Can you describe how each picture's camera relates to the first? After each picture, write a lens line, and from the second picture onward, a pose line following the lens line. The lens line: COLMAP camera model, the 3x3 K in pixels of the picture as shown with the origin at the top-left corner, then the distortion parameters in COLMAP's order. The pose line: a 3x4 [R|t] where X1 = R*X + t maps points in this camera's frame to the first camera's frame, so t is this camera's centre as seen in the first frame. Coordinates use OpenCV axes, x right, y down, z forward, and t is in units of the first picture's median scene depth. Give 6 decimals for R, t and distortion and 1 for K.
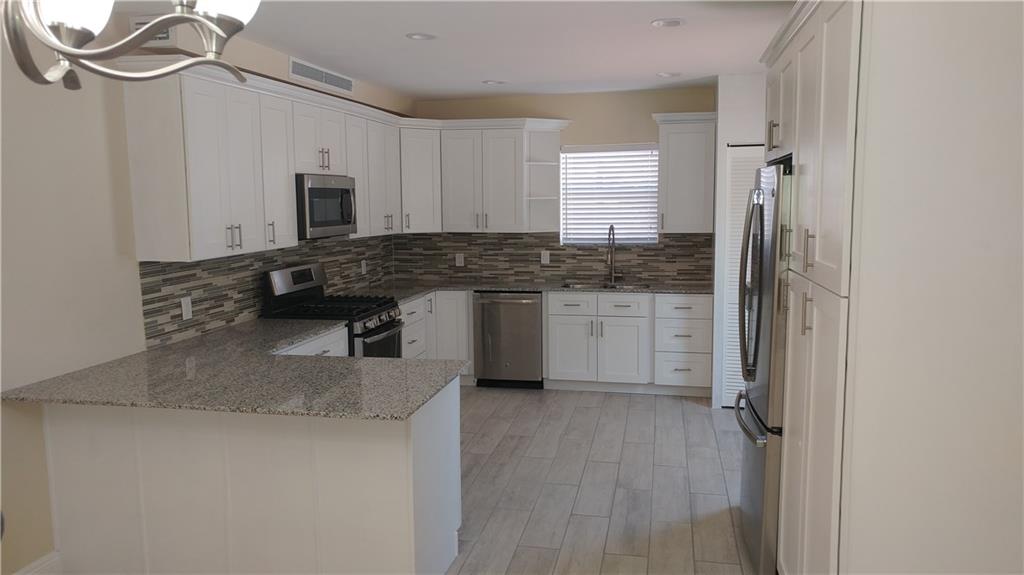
lens RADIAL K [[736.5, 0, 510.3], [0, 736.5, 287.2], [0, 0, 1]] dist [-0.004653, 0.020919]
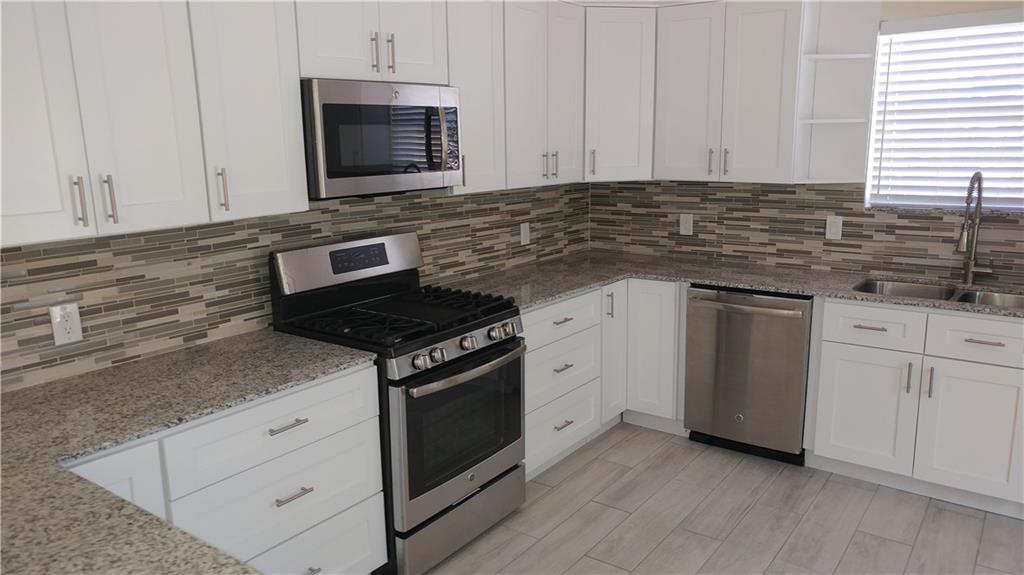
lens RADIAL K [[736.5, 0, 514.8], [0, 736.5, 287.7], [0, 0, 1]] dist [-0.004653, 0.020919]
pose [[0.908227, 0.076701, -0.411388, 0.067208], [-0.039339, 0.994355, 0.098543, -0.045318], [0.416624, -0.073315, 0.906118, 0.424281]]
